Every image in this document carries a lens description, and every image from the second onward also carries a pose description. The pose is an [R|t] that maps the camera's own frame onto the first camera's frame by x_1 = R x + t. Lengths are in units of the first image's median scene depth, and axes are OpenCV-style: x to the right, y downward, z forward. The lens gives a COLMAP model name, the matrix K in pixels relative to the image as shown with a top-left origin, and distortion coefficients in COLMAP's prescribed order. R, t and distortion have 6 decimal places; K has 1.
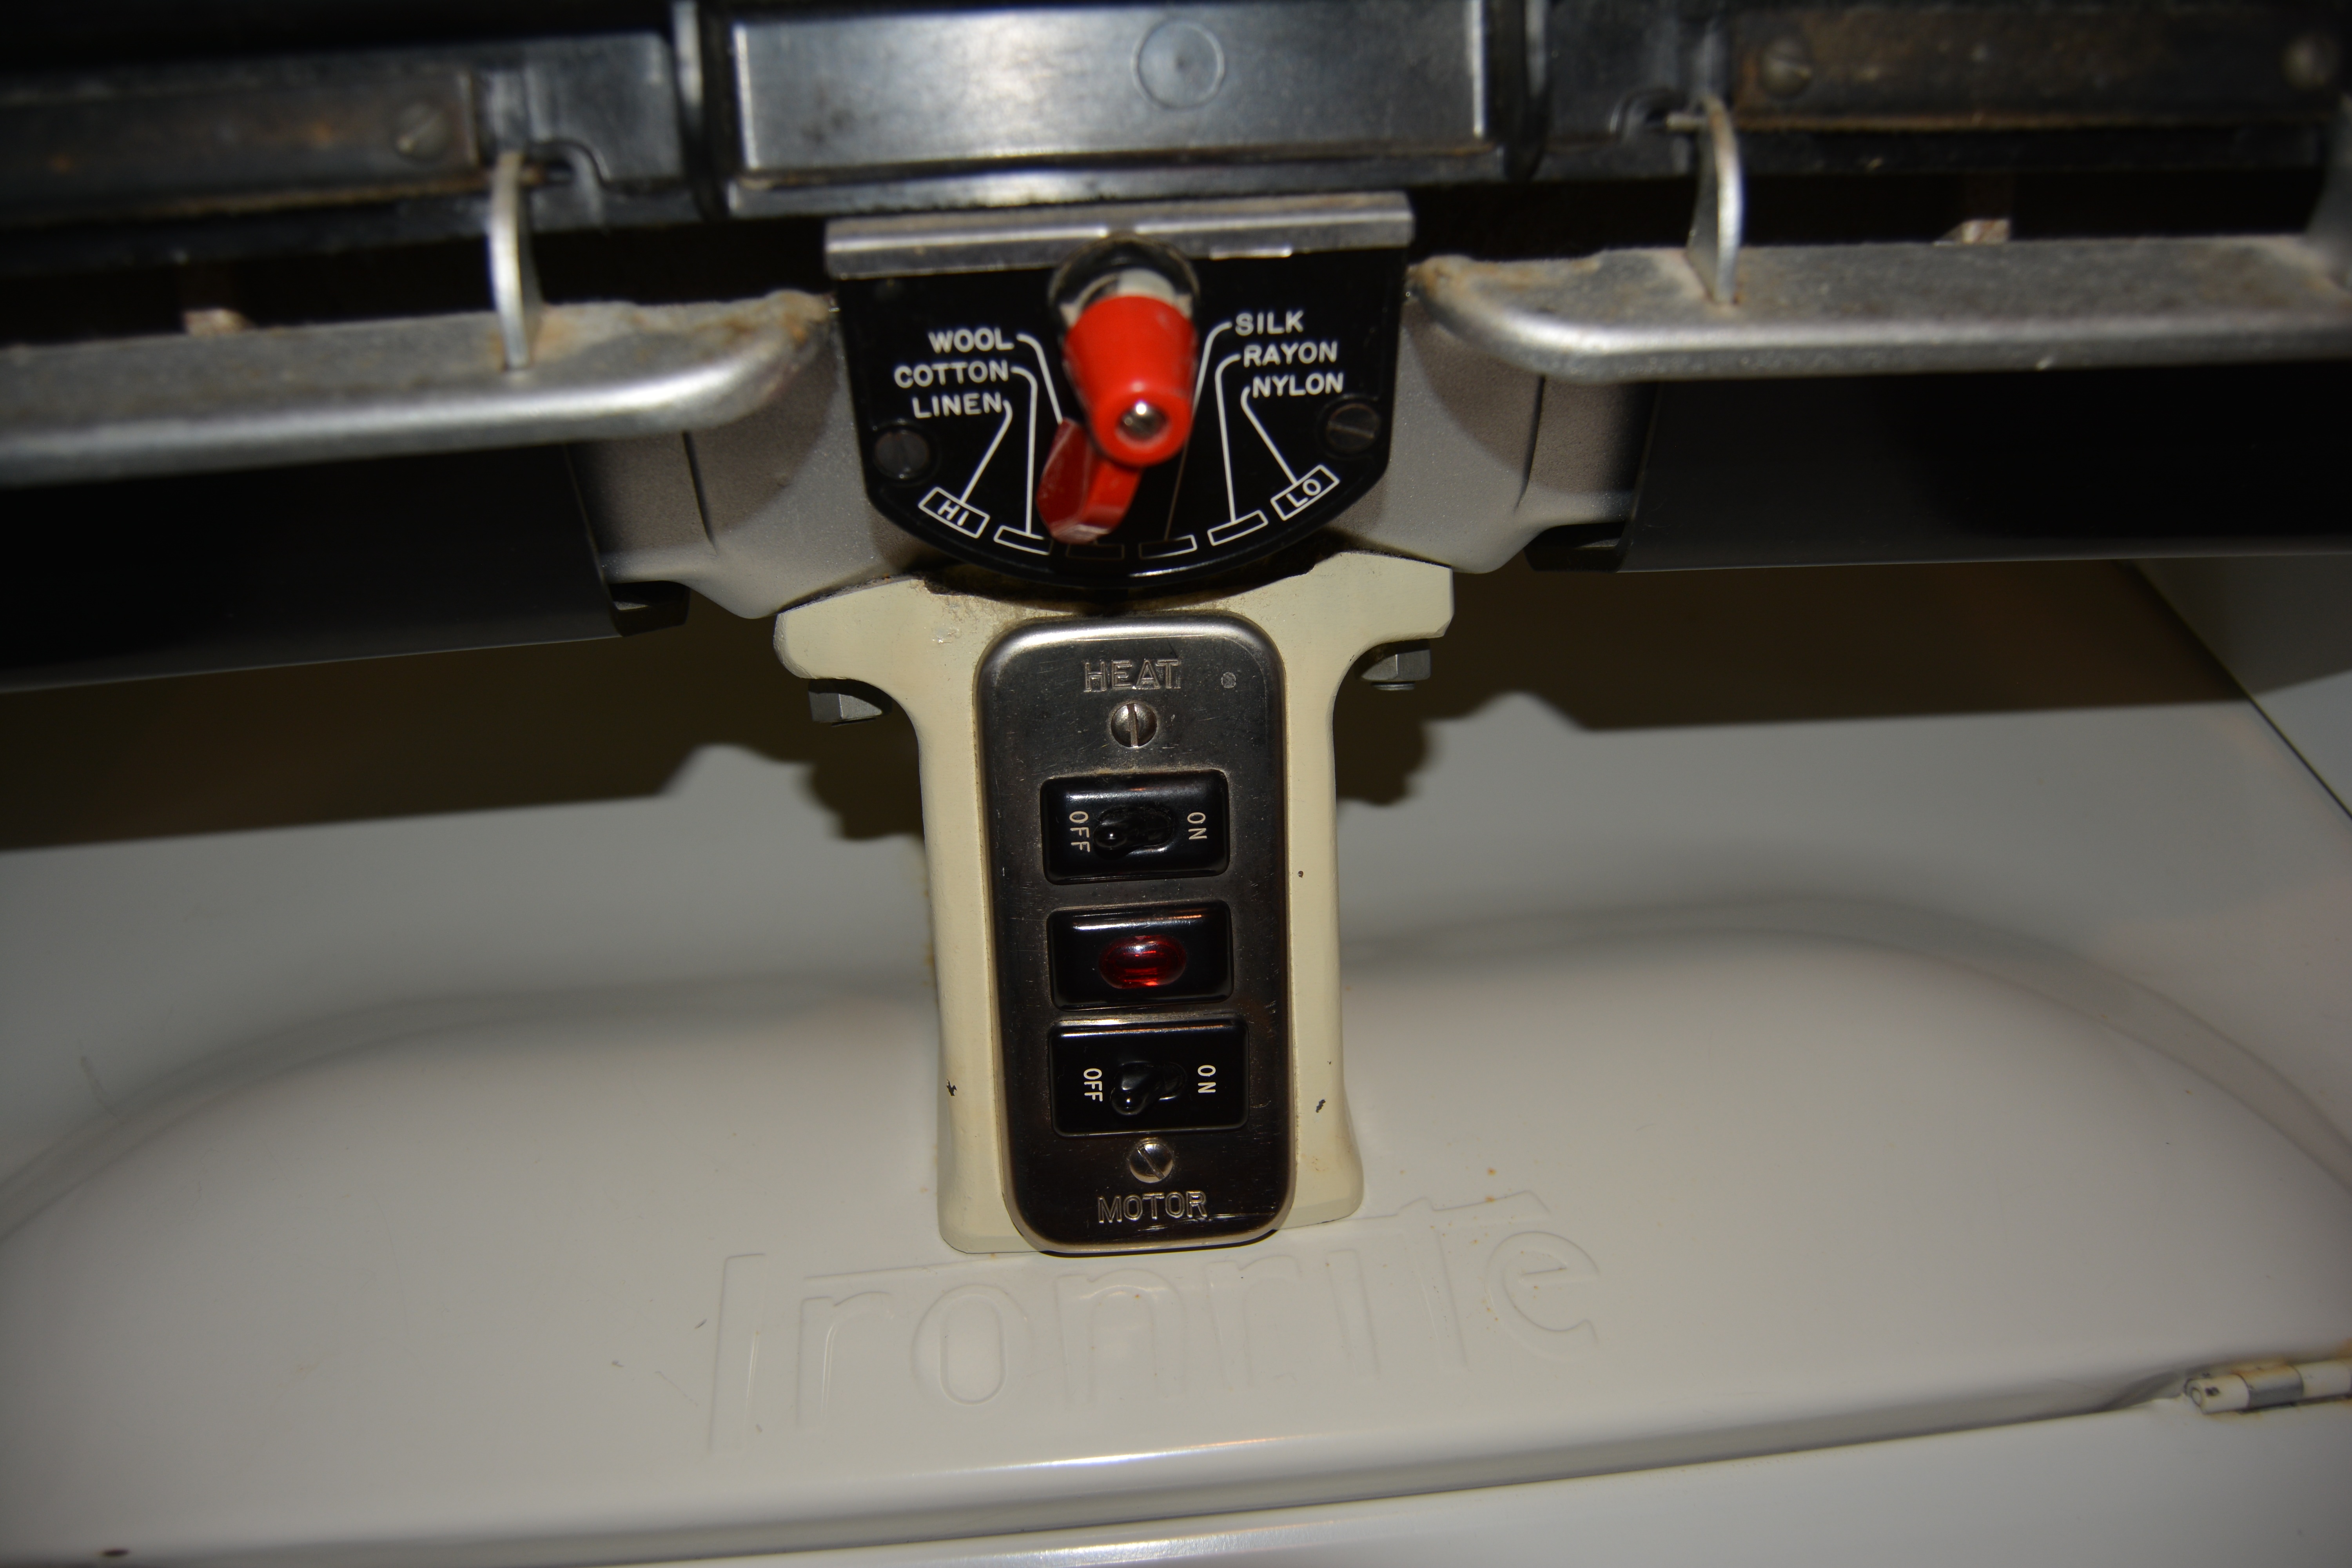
lens RADIAL K [[1773.2, 0, 1180.9], [0, 1773.2, 789.7], [0, 0, 1]] dist [-0.081580, 0.004574]
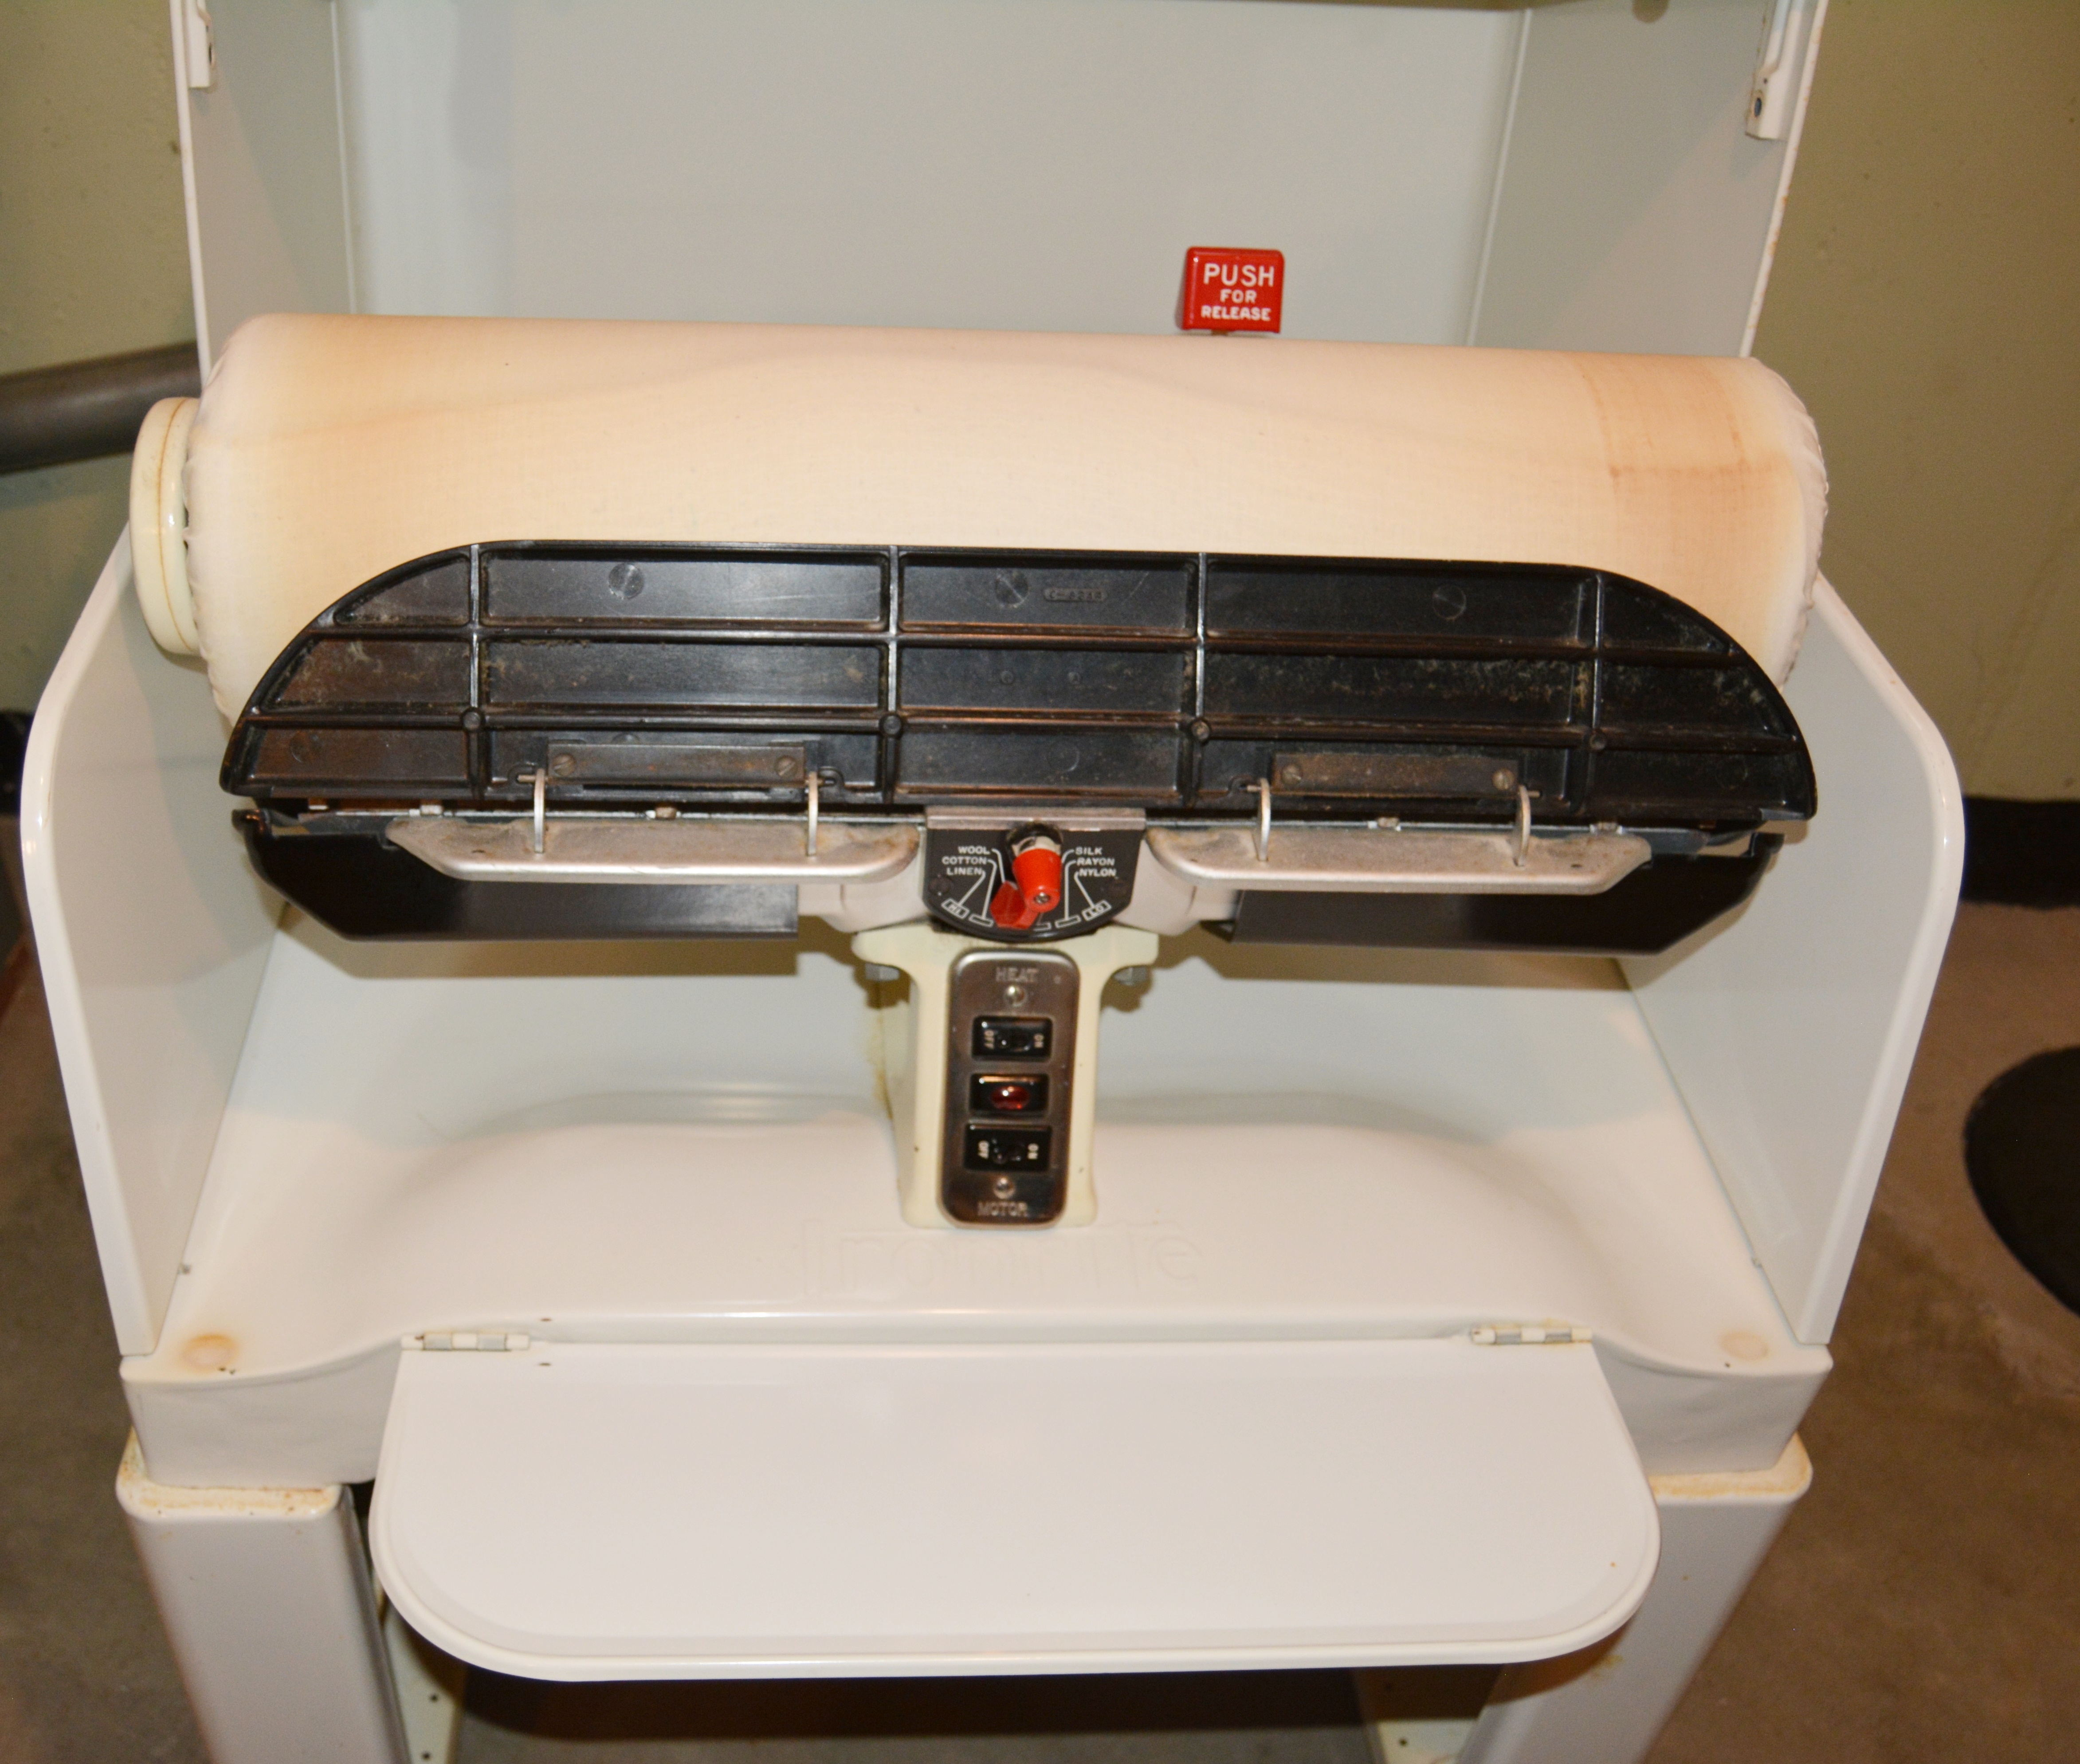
lens RADIAL K [[2003.9, 0, 867.7], [0, 2003.9, 897.4], [0, 0, 1]] dist [-0.080865, 0.000000]
pose [[0.996663, 0.078518, -0.022333, -0.186991], [-0.079211, 0.996343, -0.032045, -0.071204], [0.019735, 0.033708, 0.999237, -1.796109]]
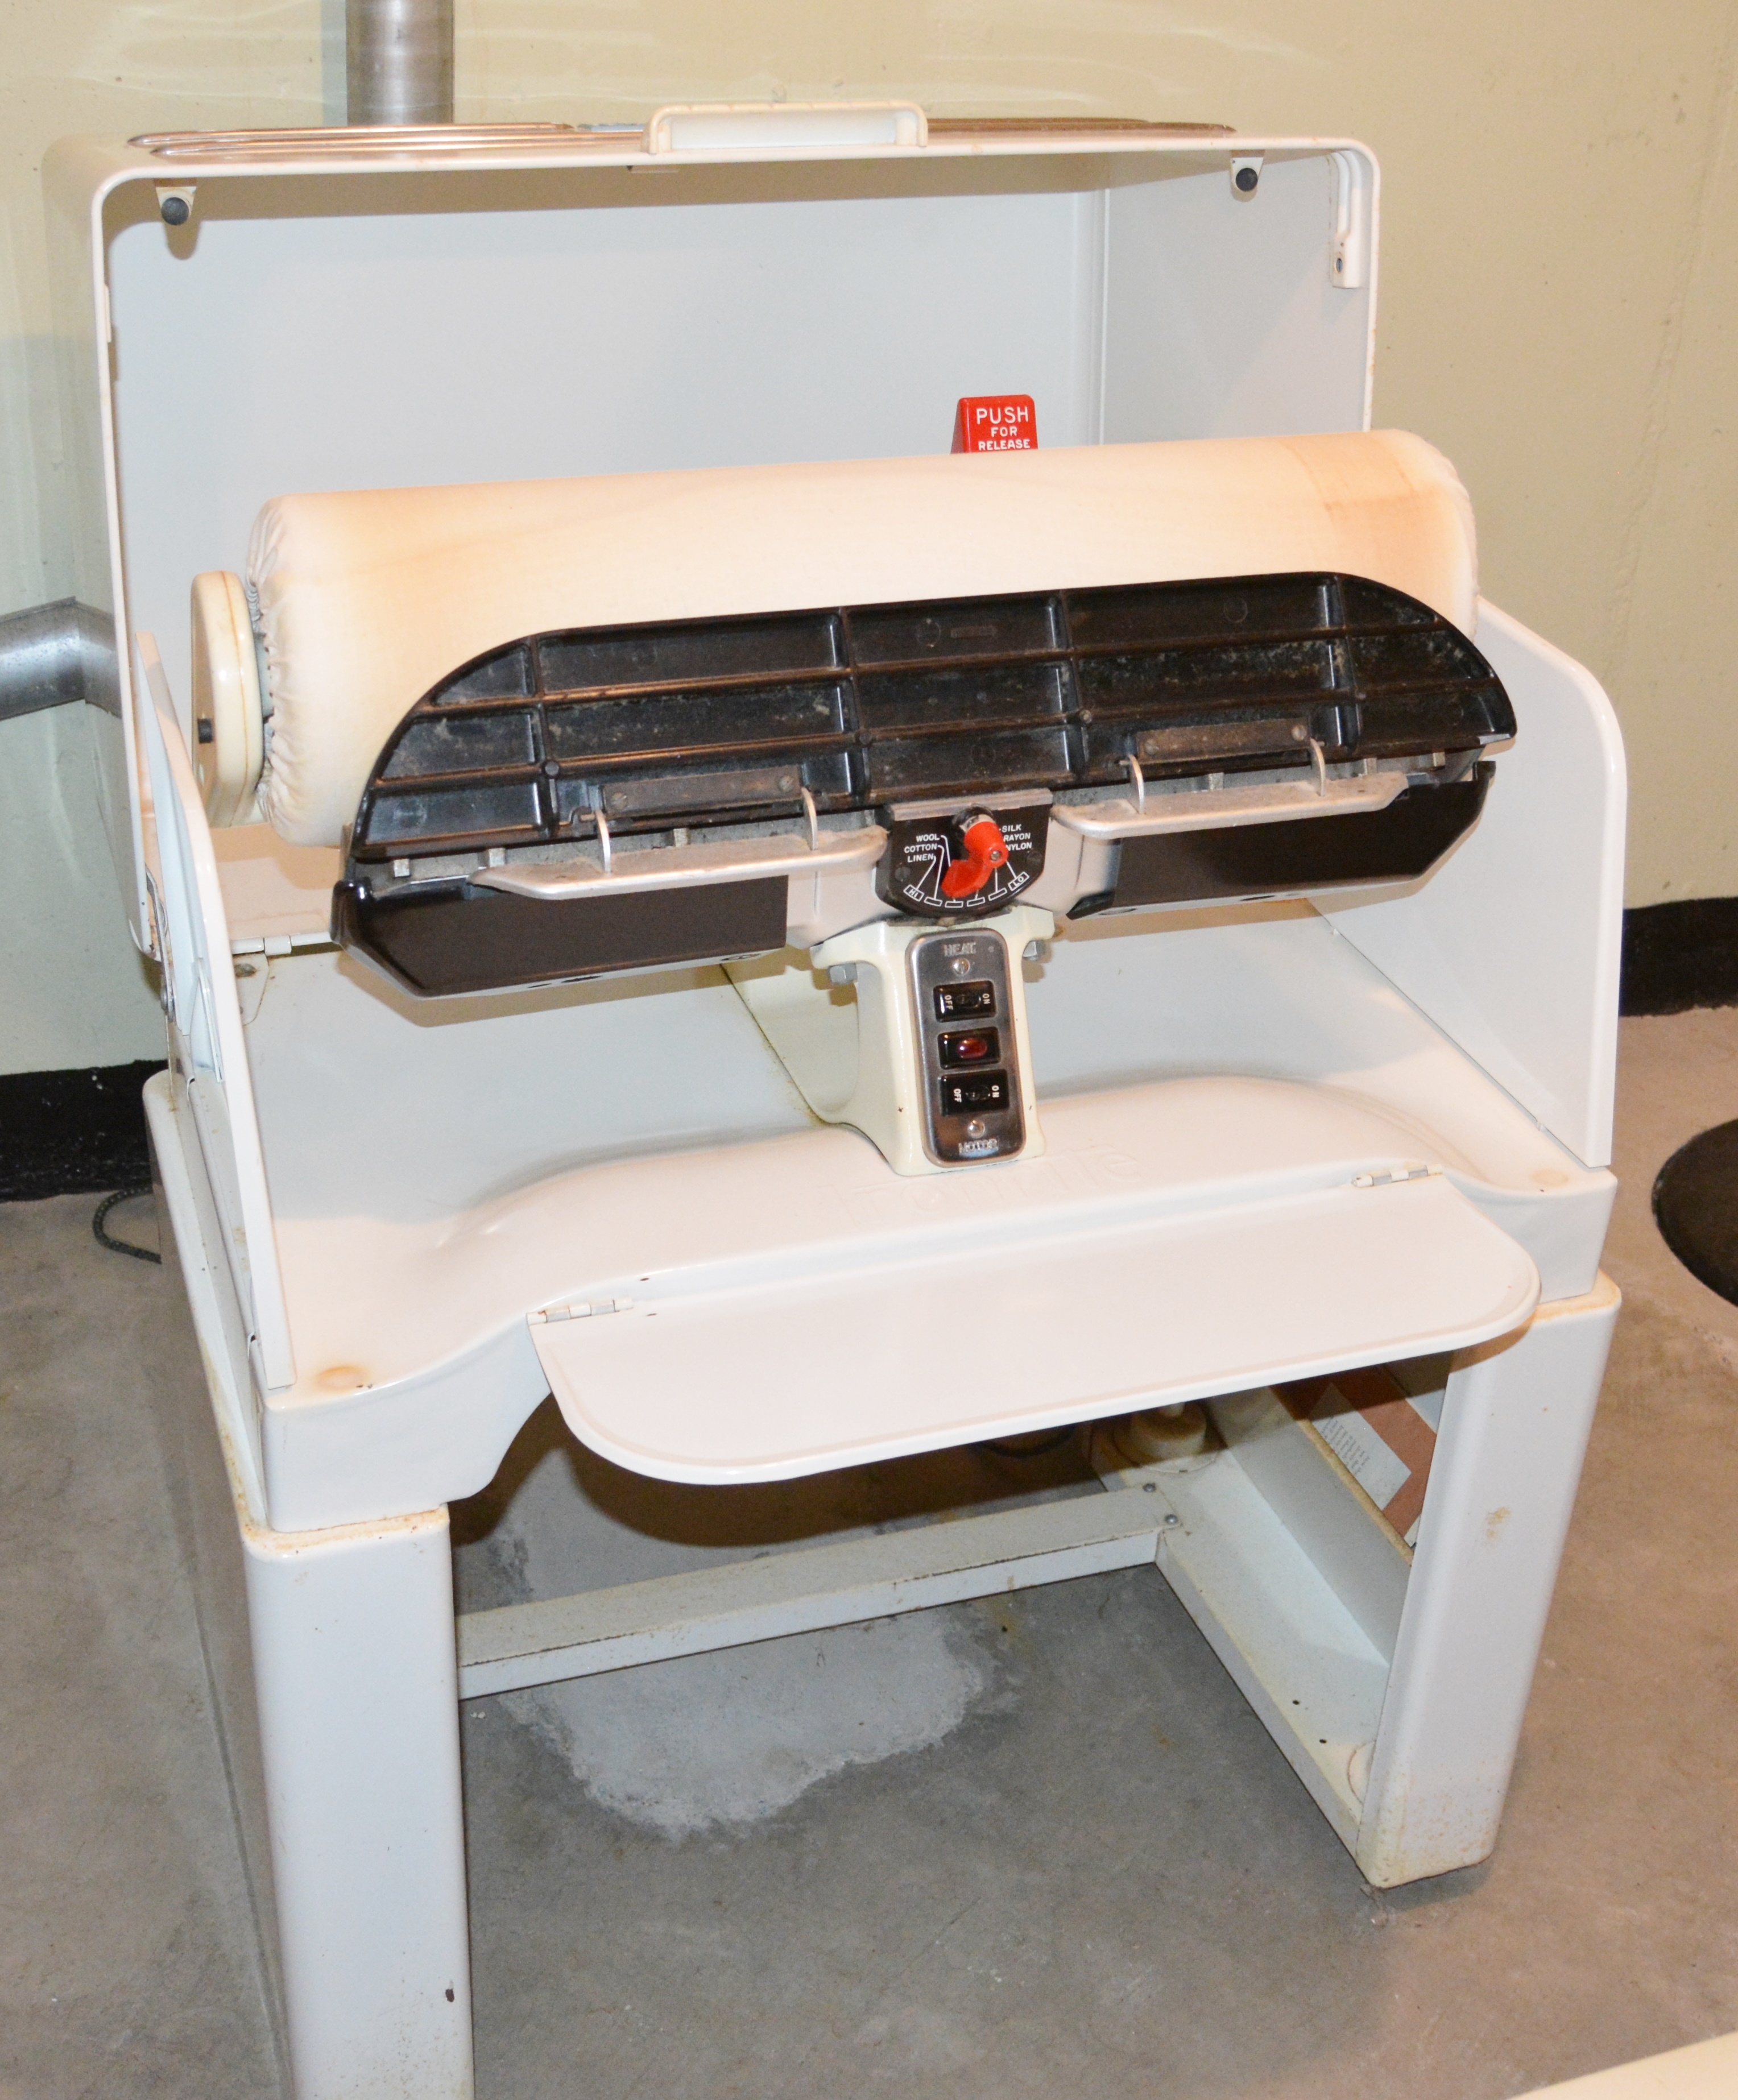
lens RADIAL K [[2573.3, 0, 834.6], [0, 2573.3, 1003.4], [0, 0, 1]] dist [-0.084797, 0.000000]
pose [[0.973824, -0.067591, 0.217019, -1.251245], [0.111006, 0.974587, -0.194573, 0.893964], [-0.198353, 0.213570, 0.956579, -3.248412]]
